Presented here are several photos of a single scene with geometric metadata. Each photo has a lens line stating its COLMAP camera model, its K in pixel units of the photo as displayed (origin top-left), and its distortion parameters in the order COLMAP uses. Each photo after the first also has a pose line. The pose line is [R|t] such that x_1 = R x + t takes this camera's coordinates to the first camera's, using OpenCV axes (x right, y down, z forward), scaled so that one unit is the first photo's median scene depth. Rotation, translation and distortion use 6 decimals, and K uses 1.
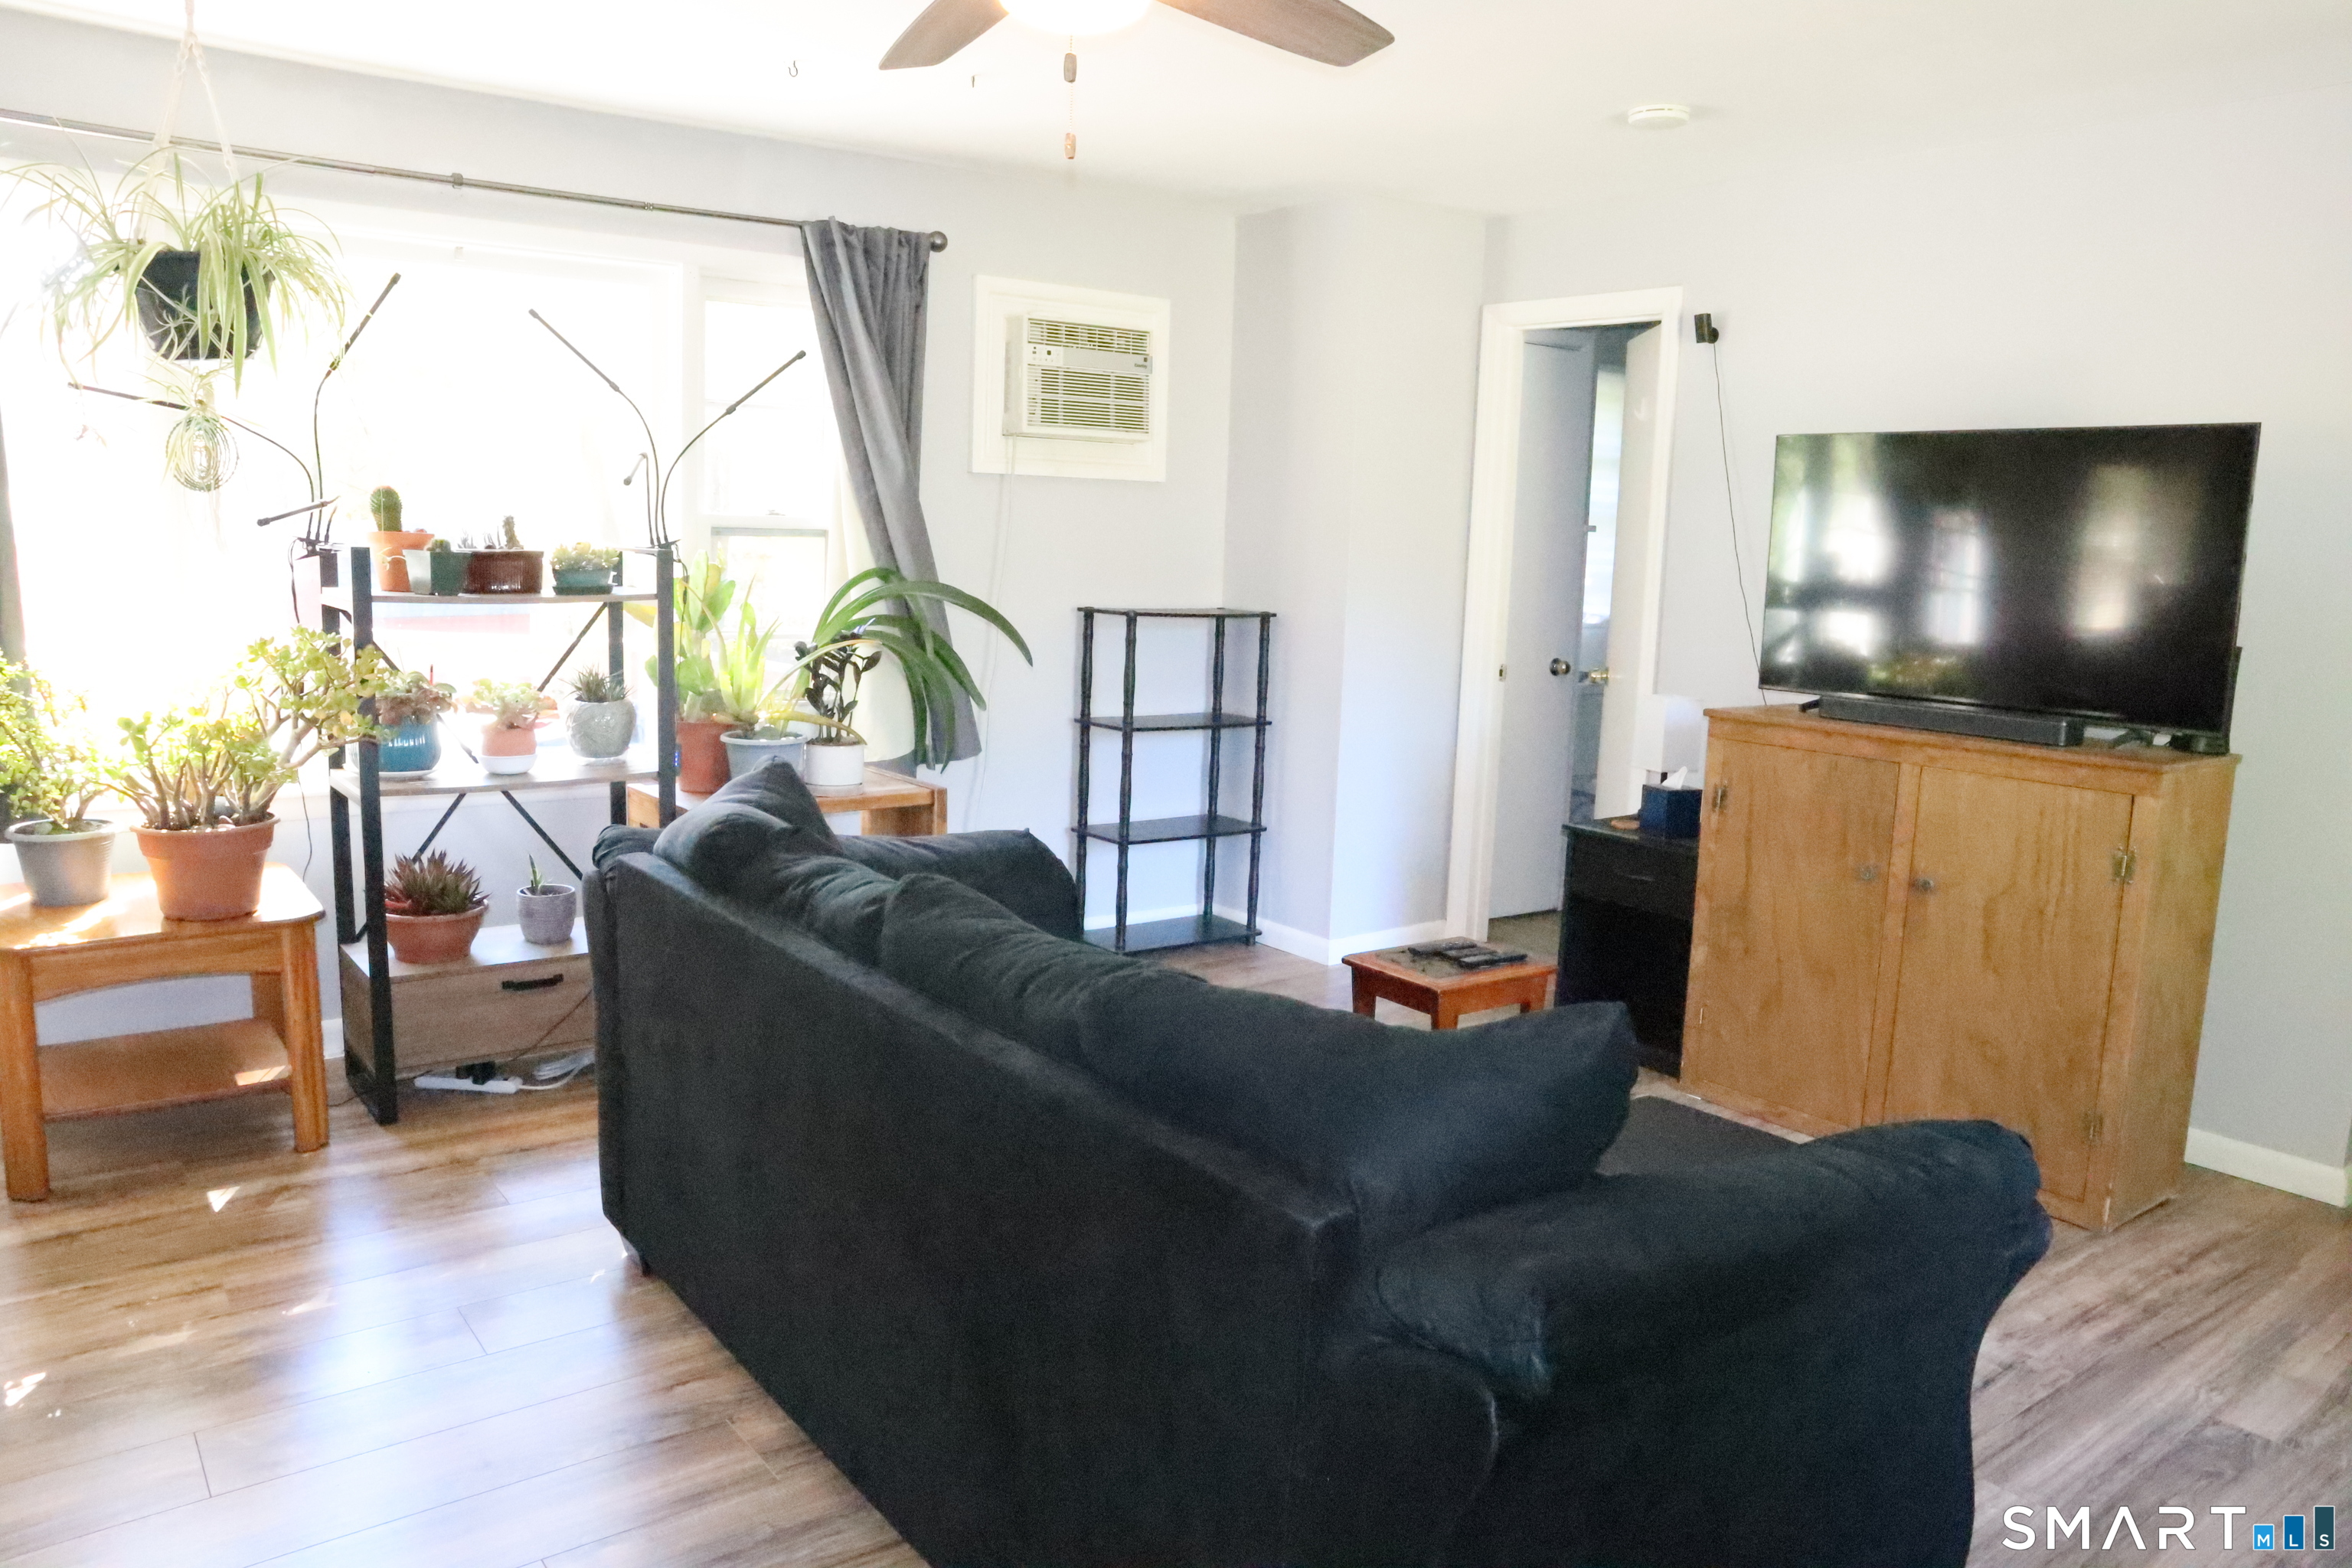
lens RADIAL K [[1651.3, 0, 1176.0], [0, 1651.3, 784.0], [0, 0, 1]] dist [-0.120467, 0.085632]
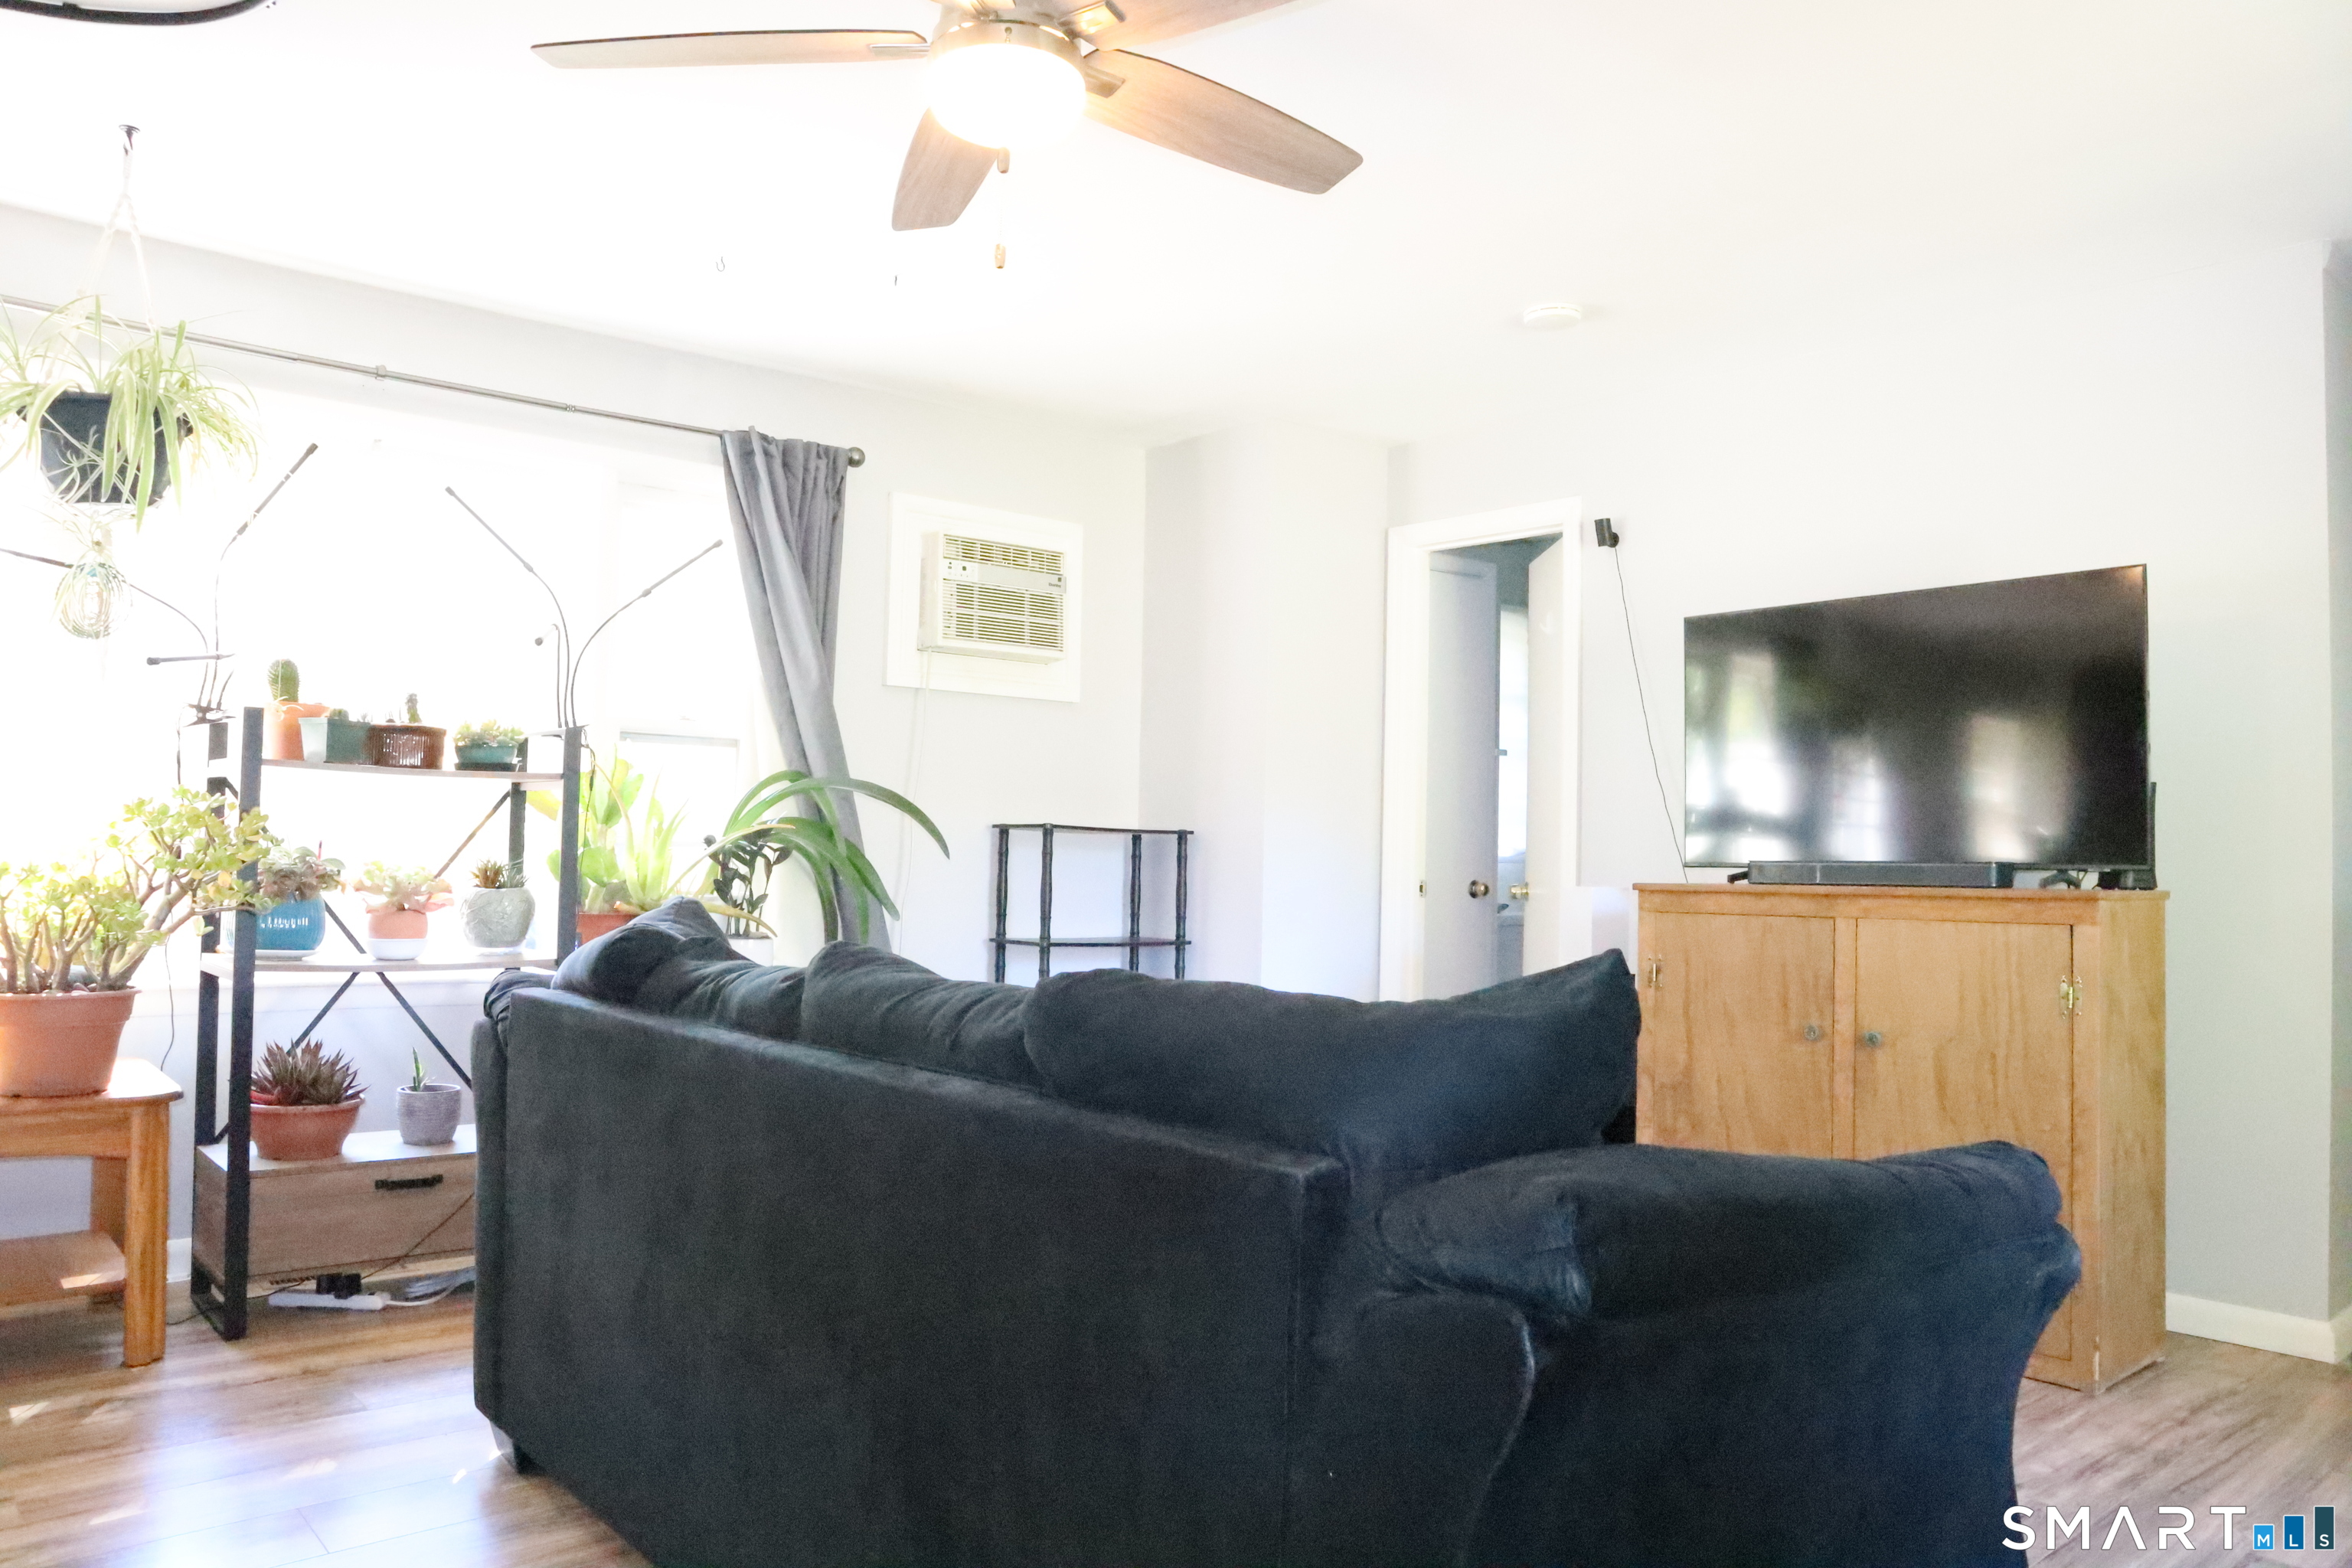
lens RADIAL K [[1651.3, 0, 1176.0], [0, 1651.3, 784.0], [0, 0, 1]] dist [-0.120467, 0.085632]
pose [[0.998115, -0.011053, 0.060376, -0.013655], [0.022672, 0.980480, -0.195305, 0.091544], [-0.057038, 0.196306, 0.978882, 0.035979]]
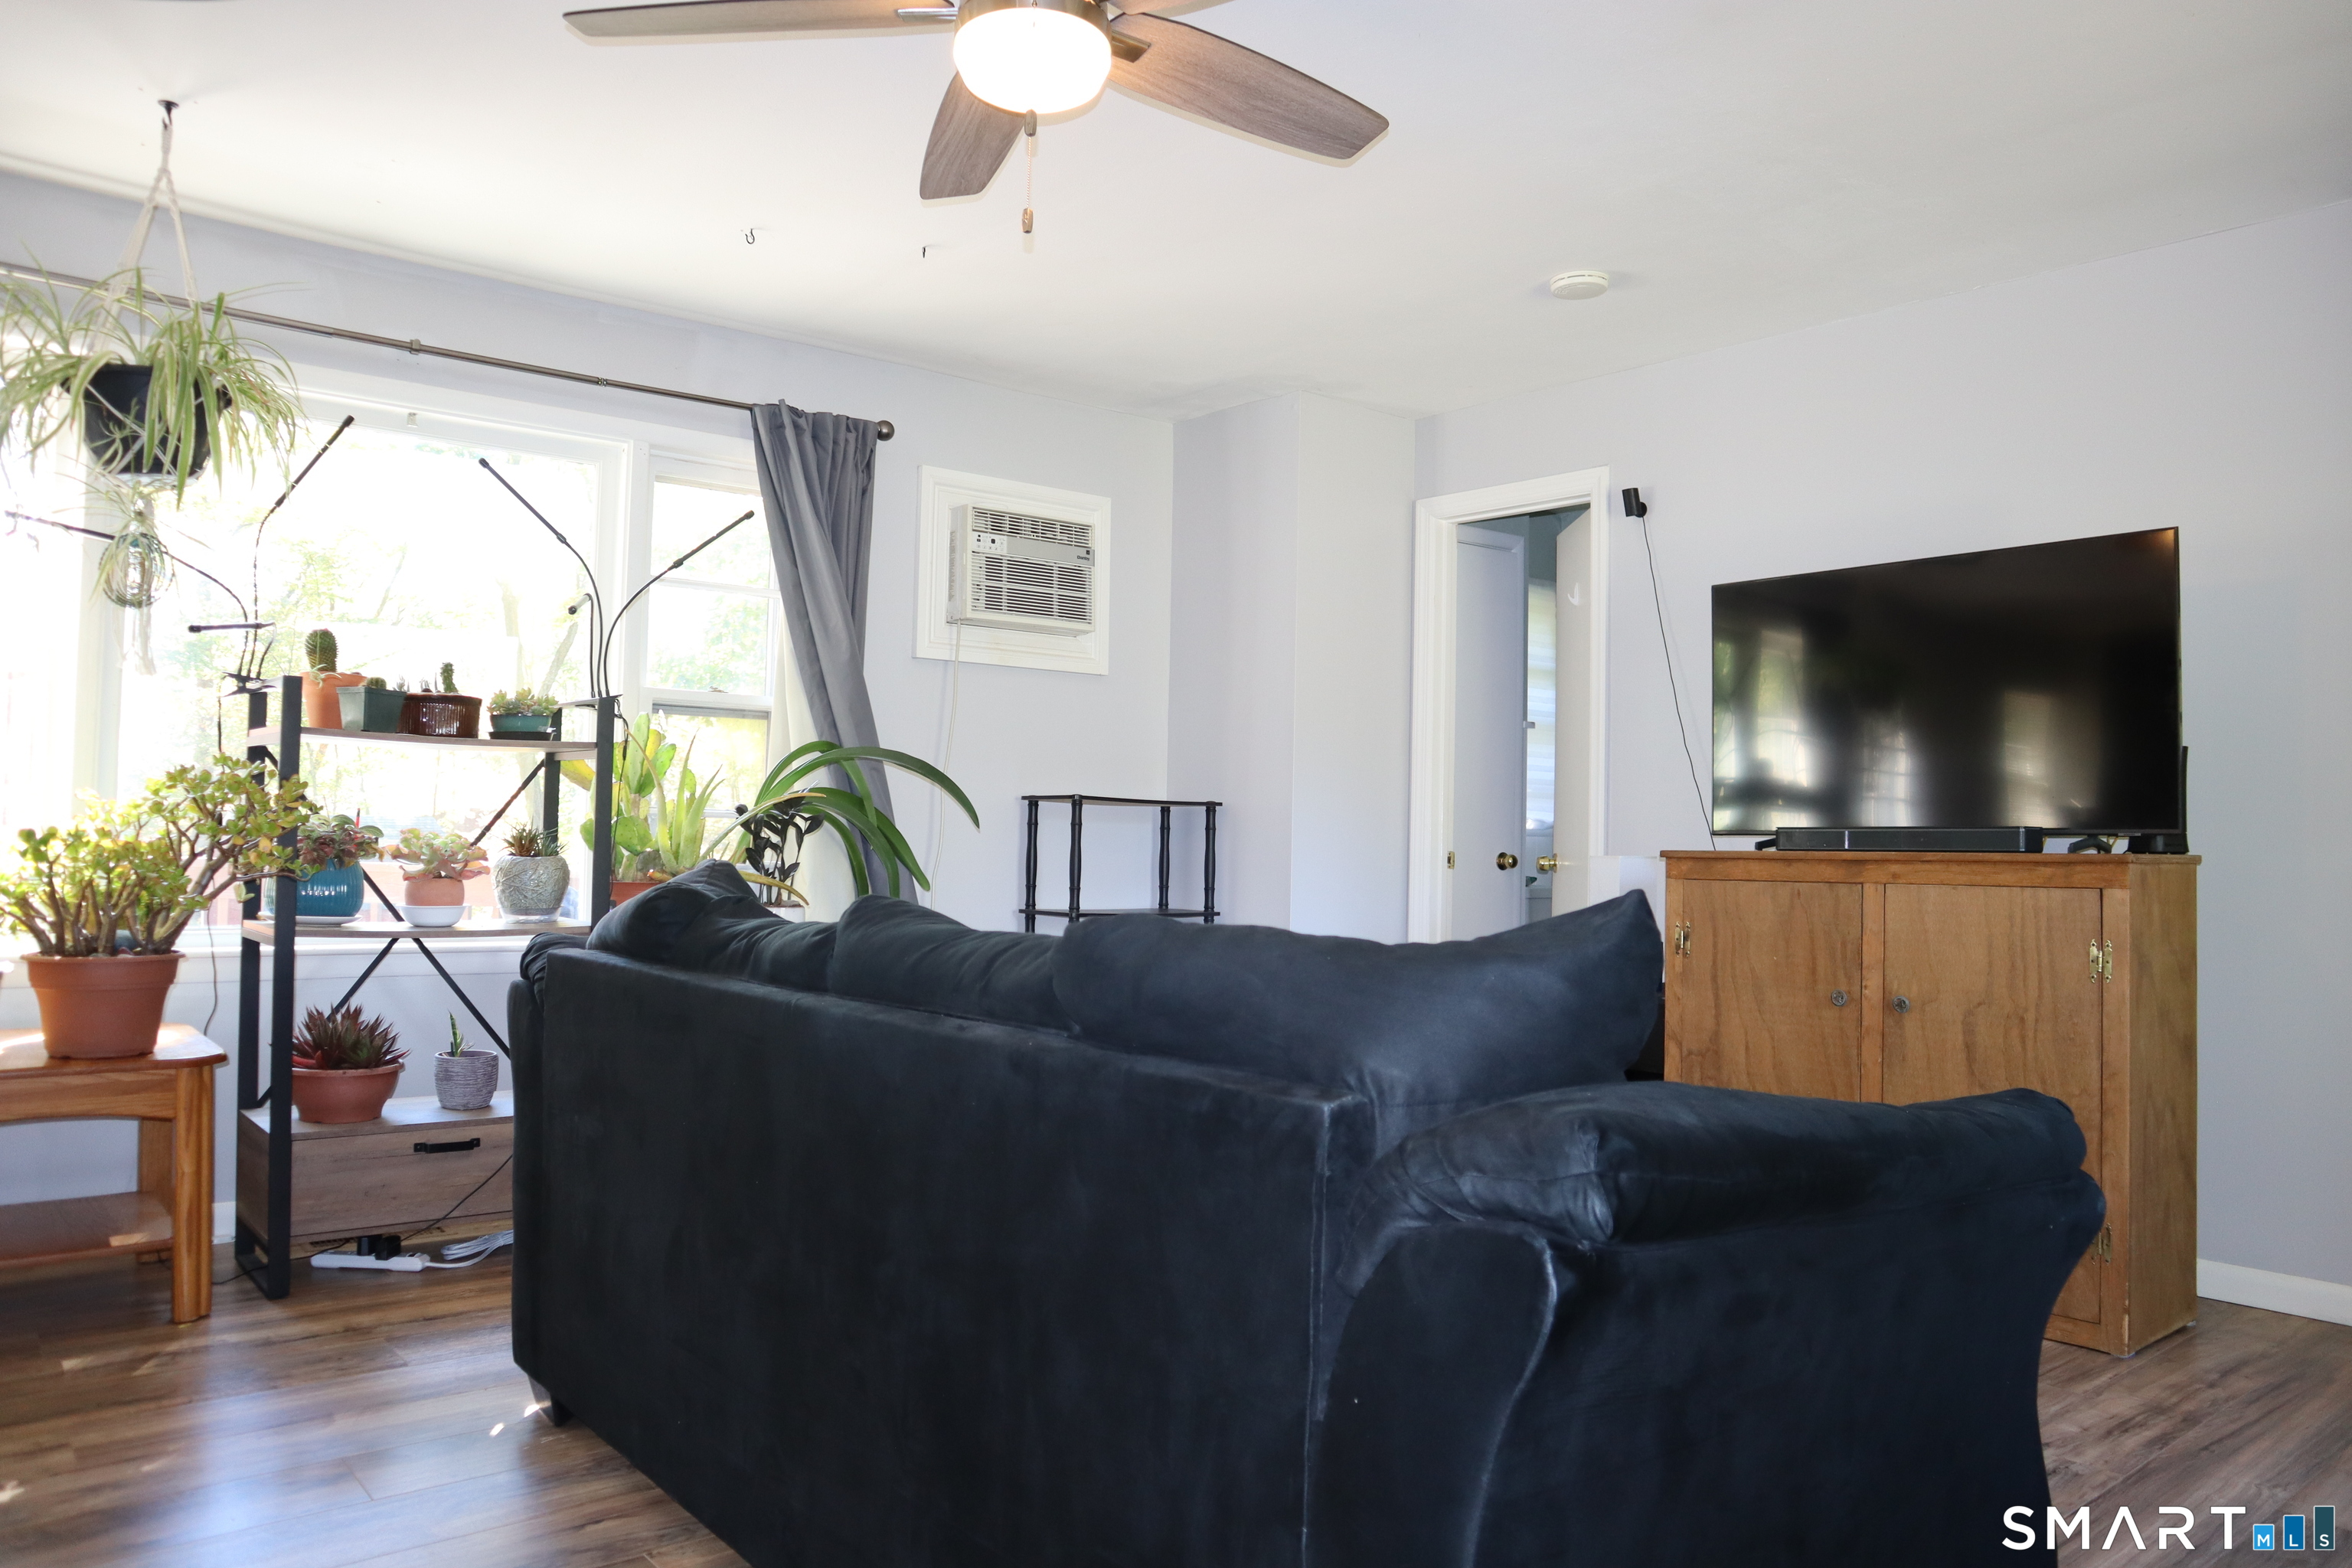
lens RADIAL K [[1651.3, 0, 1176.0], [0, 1651.3, 784.0], [0, 0, 1]] dist [-0.120467, 0.085632]
pose [[0.998998, -0.013758, 0.042585, -0.013433], [0.021465, 0.982277, -0.186200, 0.103009], [-0.039268, 0.186928, 0.981589, 0.033117]]
